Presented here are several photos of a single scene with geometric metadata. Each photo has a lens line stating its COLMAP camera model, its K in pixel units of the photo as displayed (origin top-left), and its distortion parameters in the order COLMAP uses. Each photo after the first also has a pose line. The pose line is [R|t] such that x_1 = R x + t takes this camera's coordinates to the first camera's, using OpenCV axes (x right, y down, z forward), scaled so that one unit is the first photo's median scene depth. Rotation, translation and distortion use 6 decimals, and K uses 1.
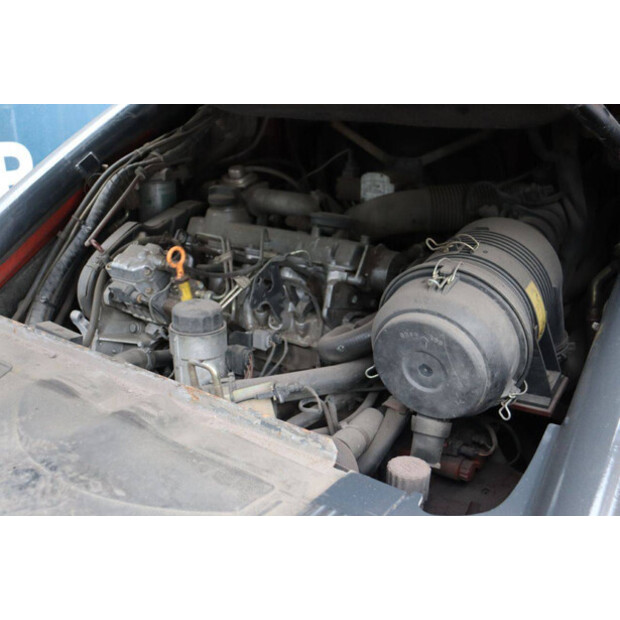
lens RADIAL K [[760.6, 0, 310.0], [0, 760.6, 310.0], [0, 0, 1]] dist [-0.013729, 0.018975]
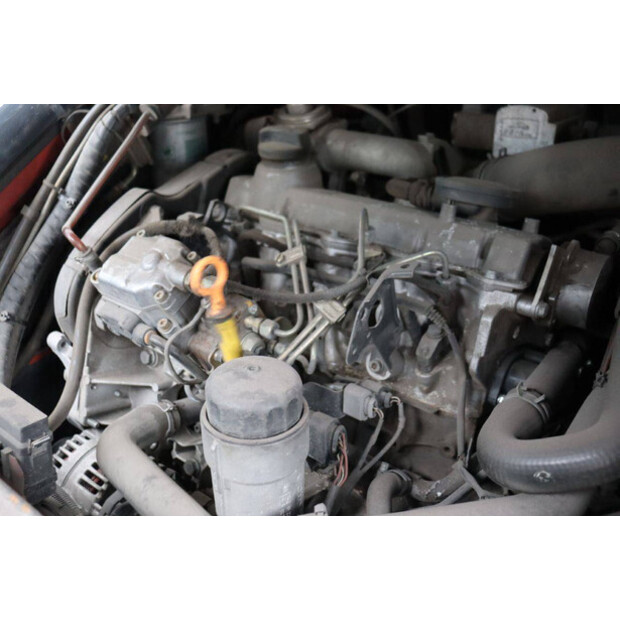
lens RADIAL K [[645.3, 0, 305.0], [0, 645.3, 311.8], [0, 0, 1]] dist [-0.117852, 0.252092]
pose [[0.999652, 0.001667, -0.026312, -0.089955], [0.002195, 0.989270, 0.146079, -0.100440], [0.026274, -0.146086, 0.988923, 0.507103]]
